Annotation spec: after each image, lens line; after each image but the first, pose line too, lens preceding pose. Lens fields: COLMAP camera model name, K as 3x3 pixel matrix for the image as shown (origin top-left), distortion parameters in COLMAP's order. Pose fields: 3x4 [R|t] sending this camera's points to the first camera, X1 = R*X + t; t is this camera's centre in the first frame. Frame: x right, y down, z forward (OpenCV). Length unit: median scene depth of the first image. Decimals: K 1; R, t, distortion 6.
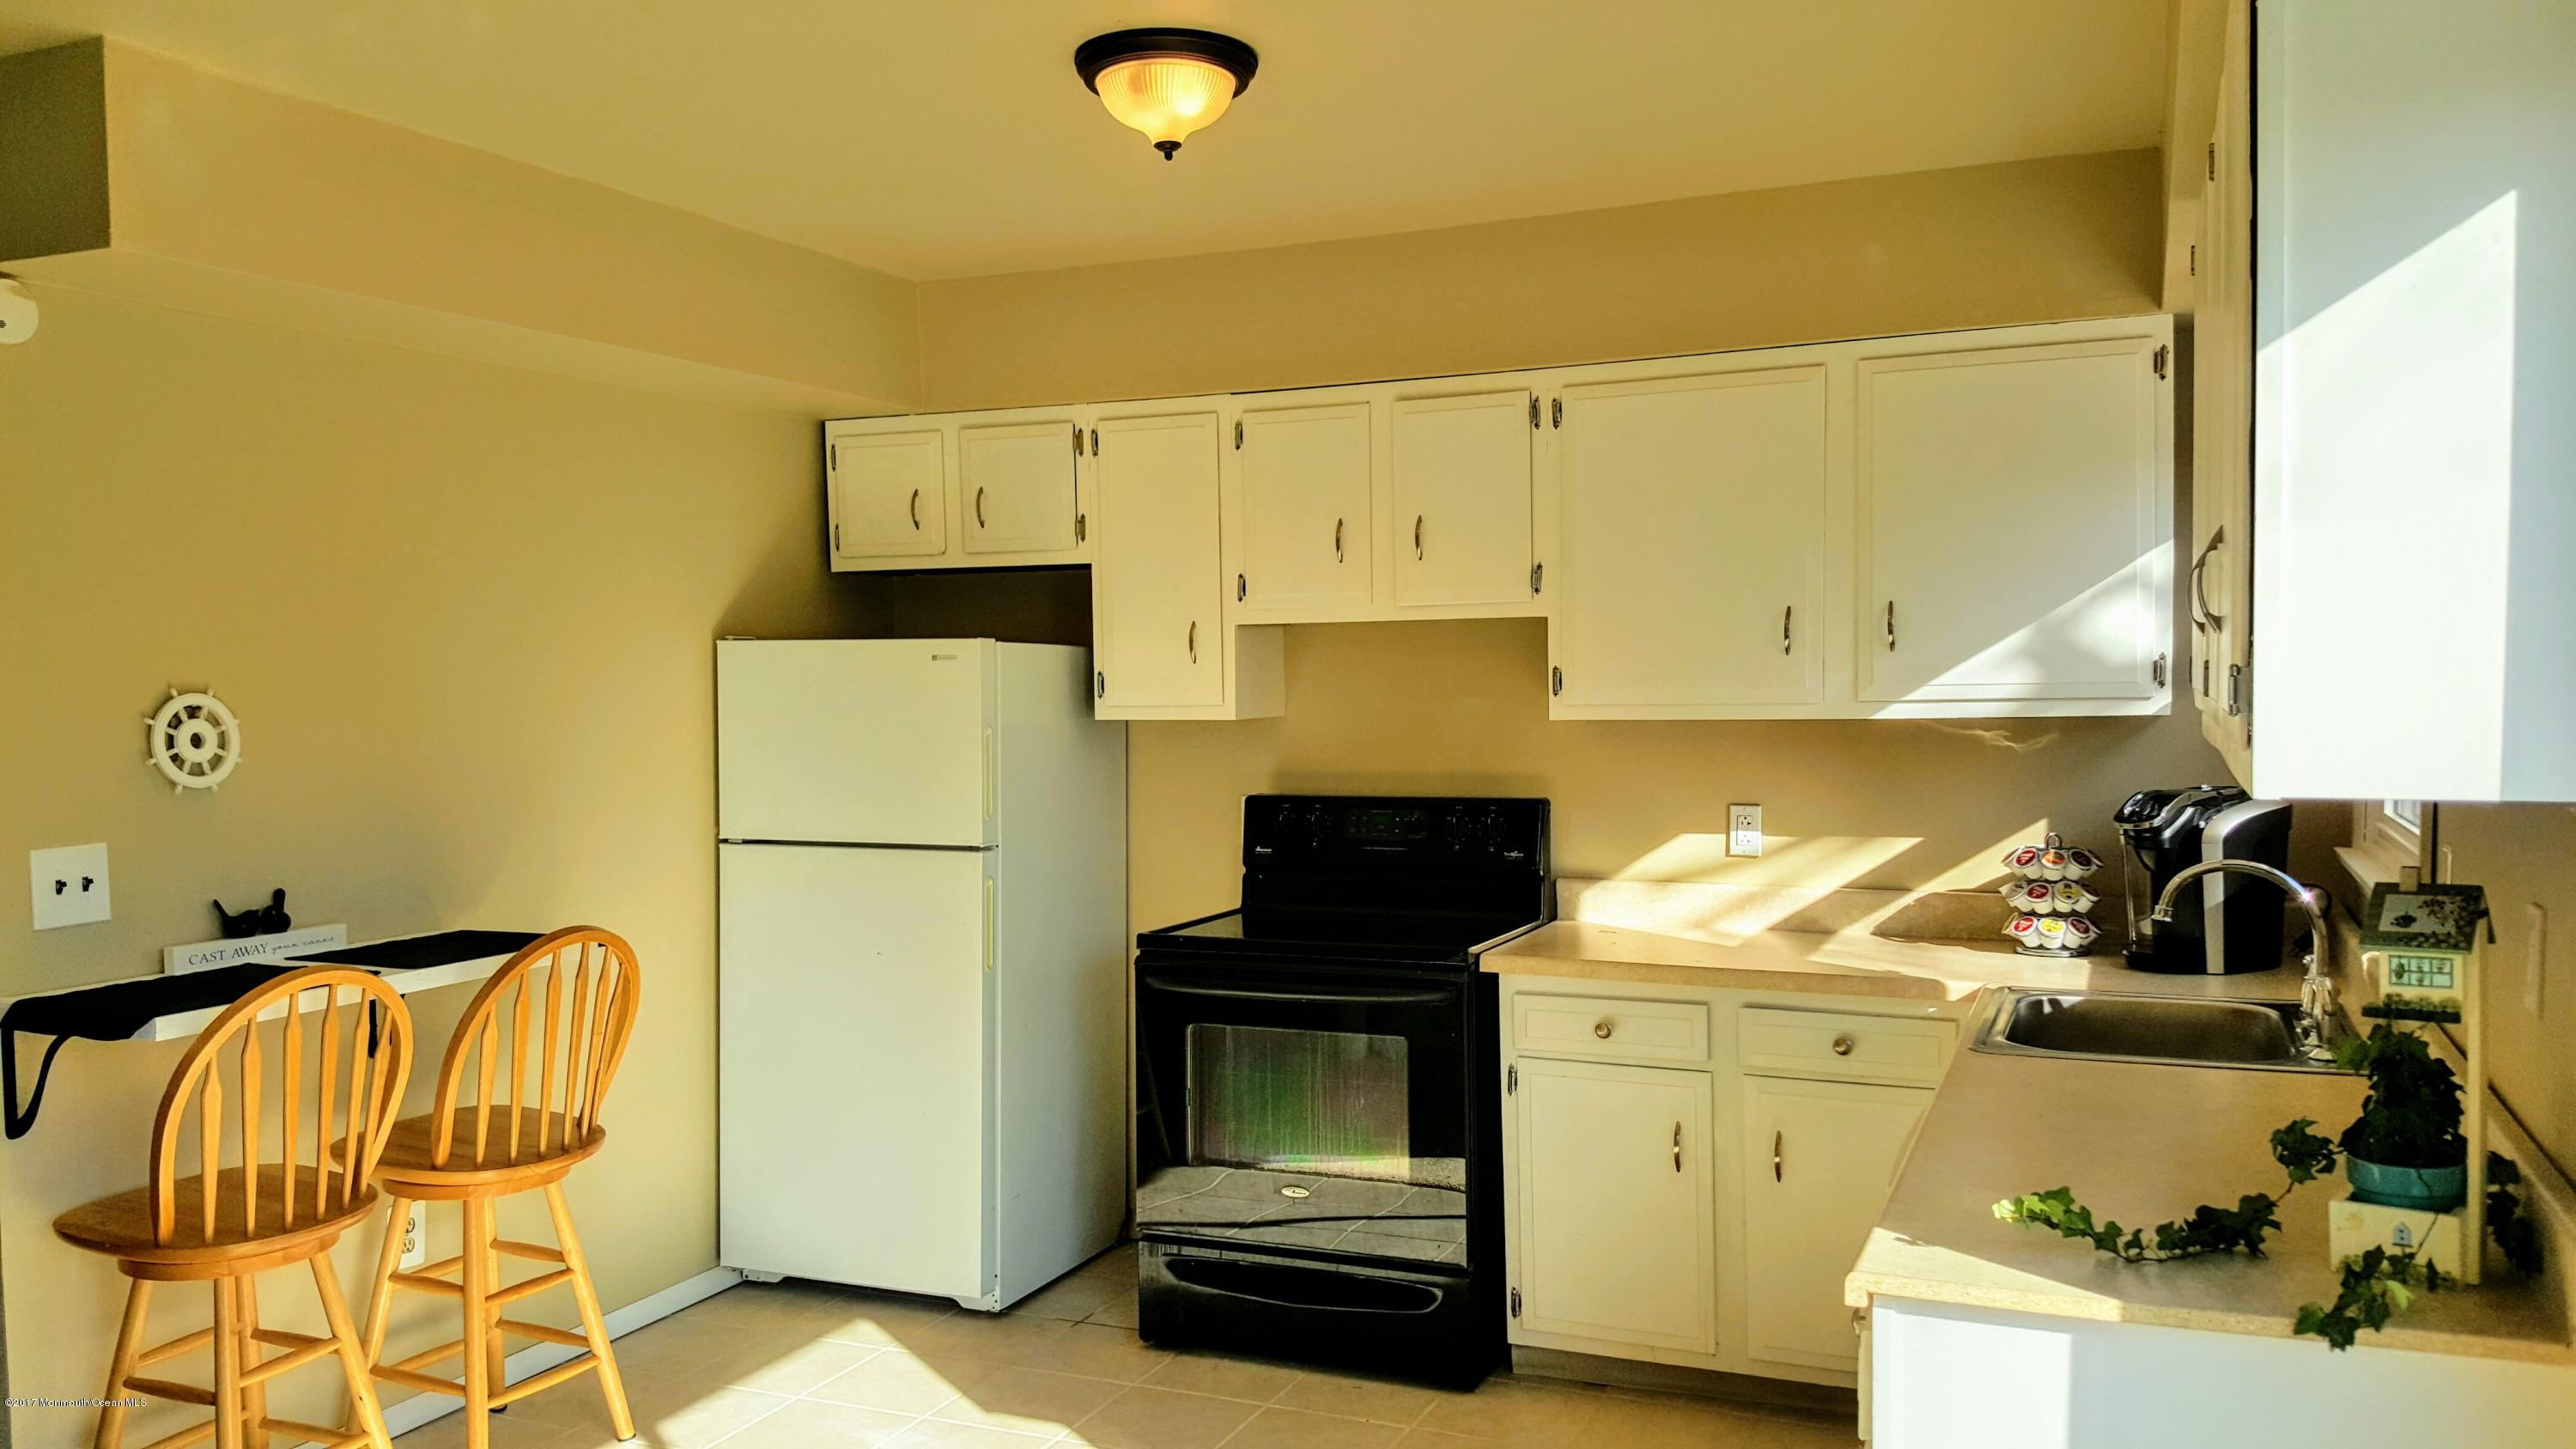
lens RADIAL K [[1957.9, 0, 1287.5], [0, 1957.9, 756.5], [0, 0, 1]] dist [0.204709, -0.415000]
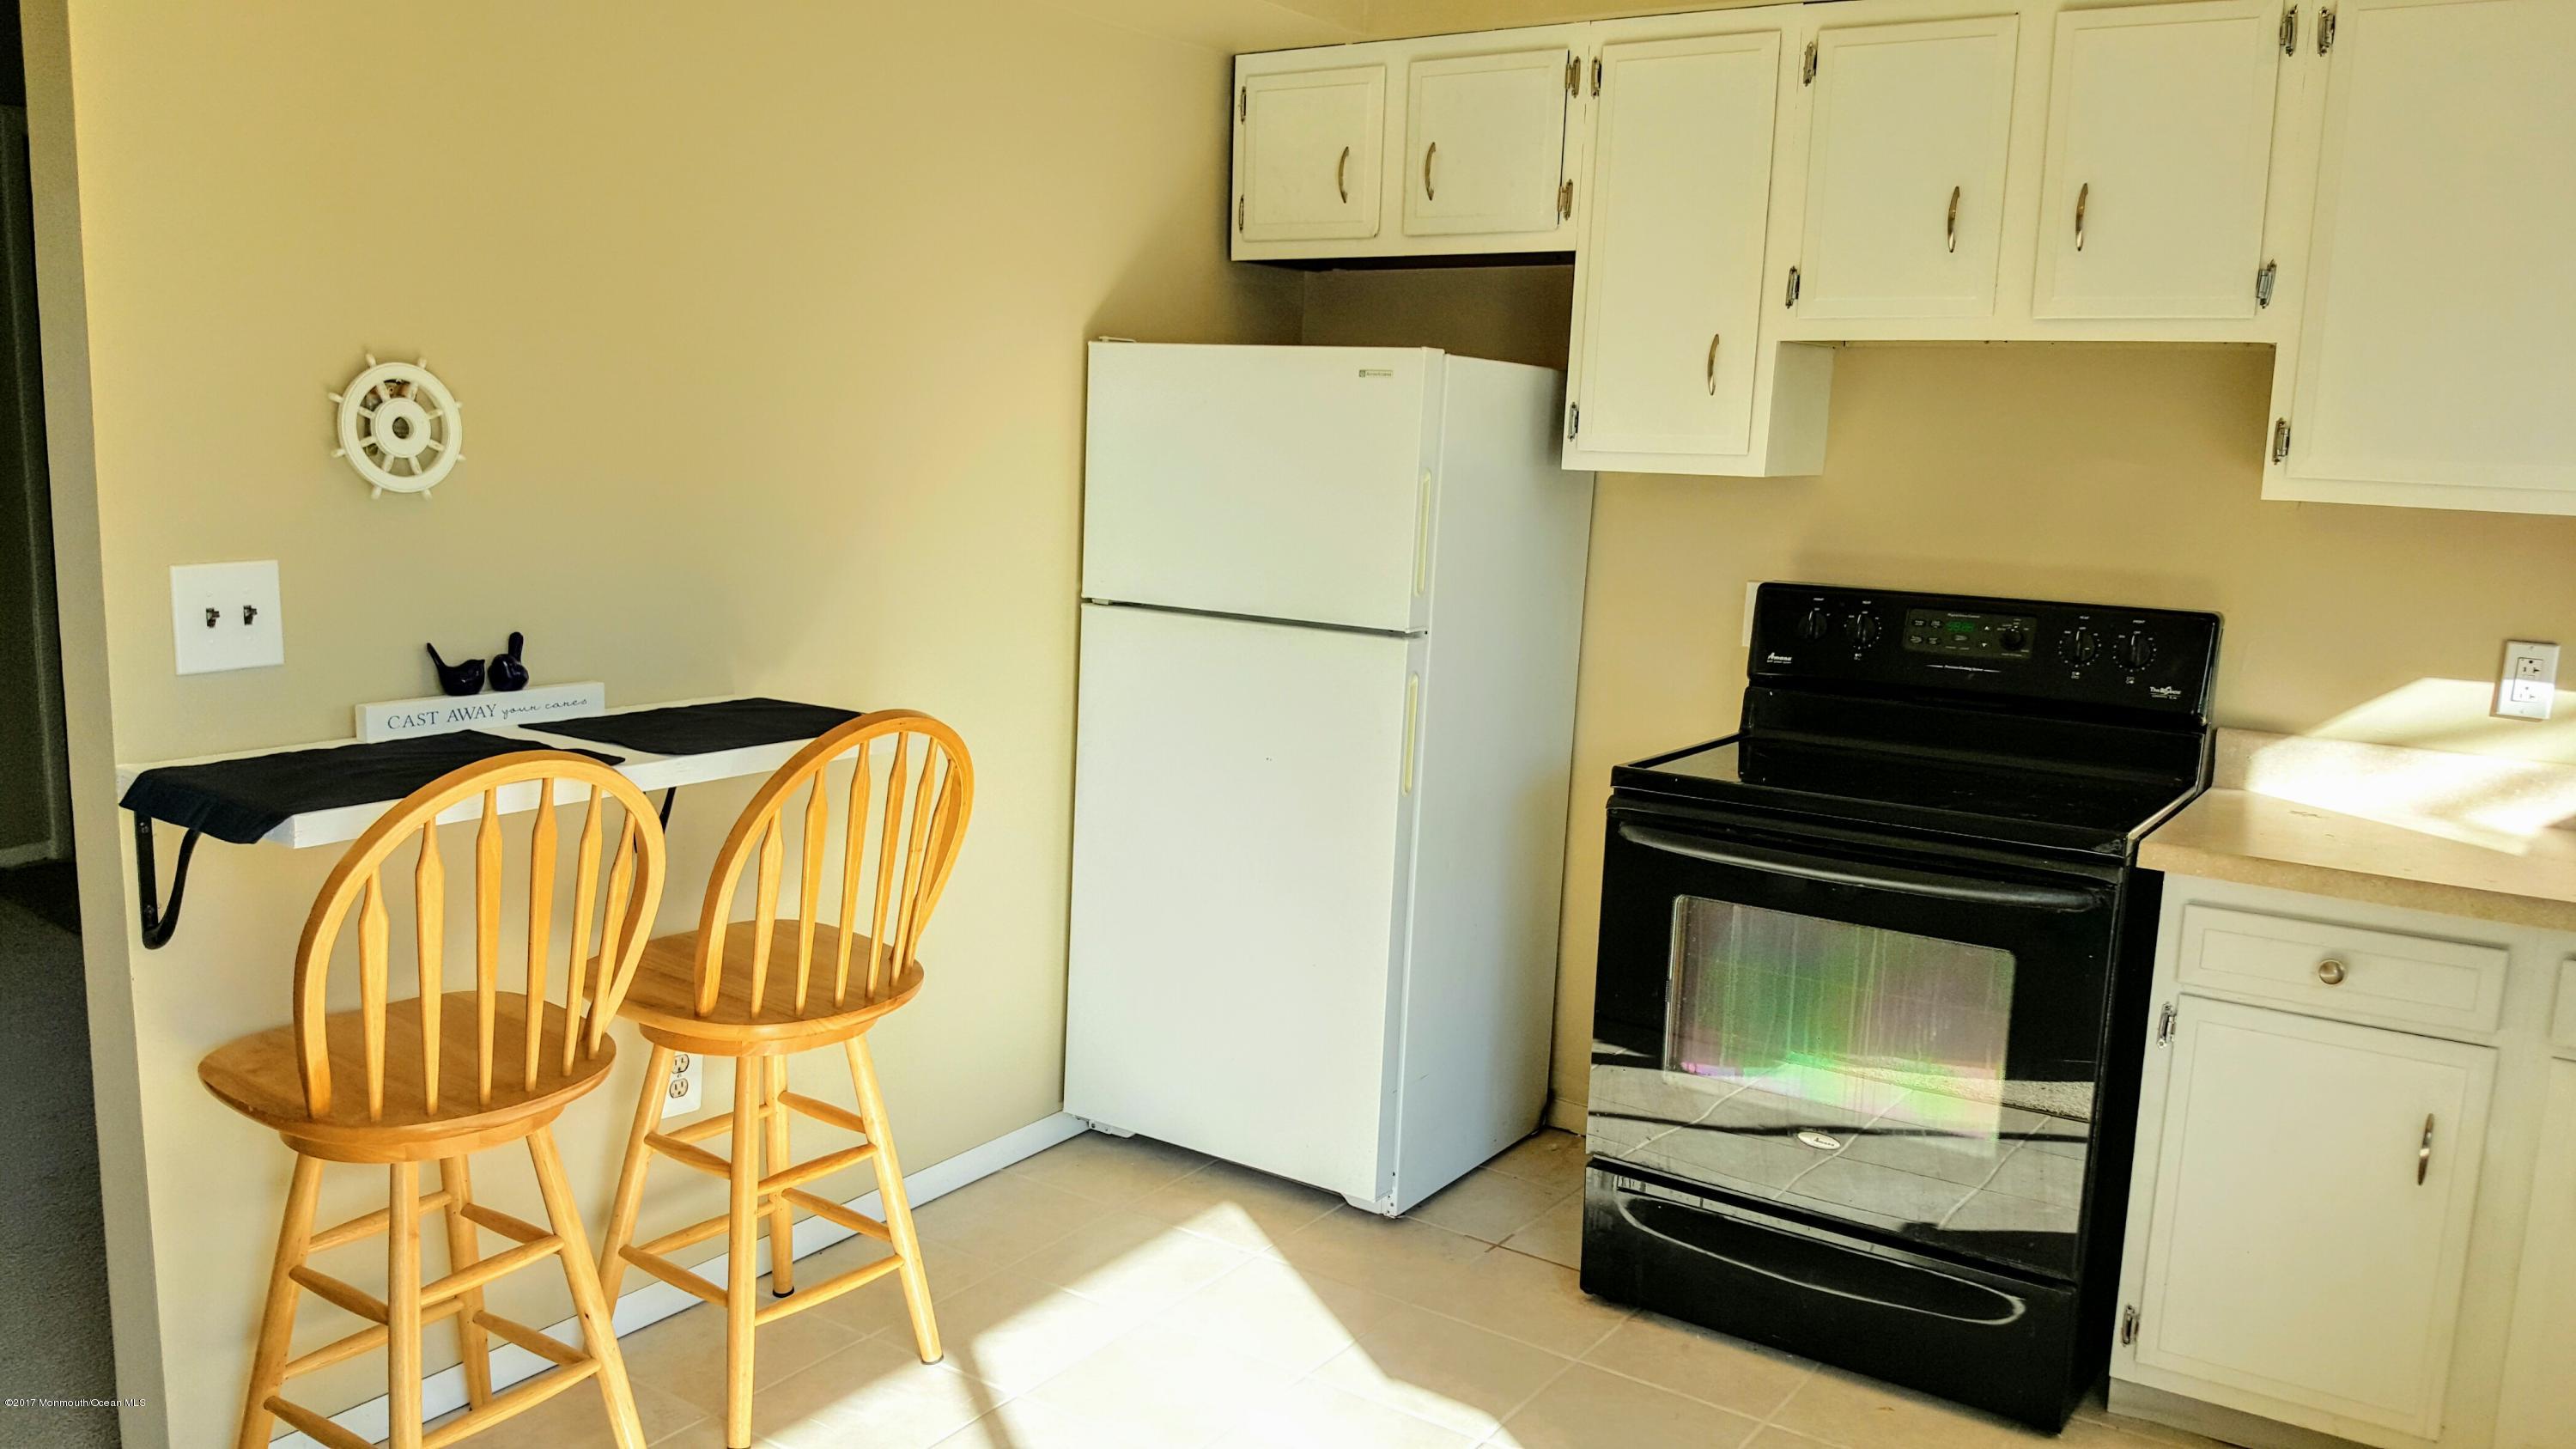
lens RADIAL K [[1957.9, 0, 1287.5], [0, 1957.9, 756.5], [0, 0, 1]] dist [0.204709, -0.415000]
pose [[0.981579, 0.077354, -0.174699, -0.070167], [-0.055465, 0.990366, 0.126878, 0.000126], [0.182830, -0.114851, 0.976413, 0.269655]]
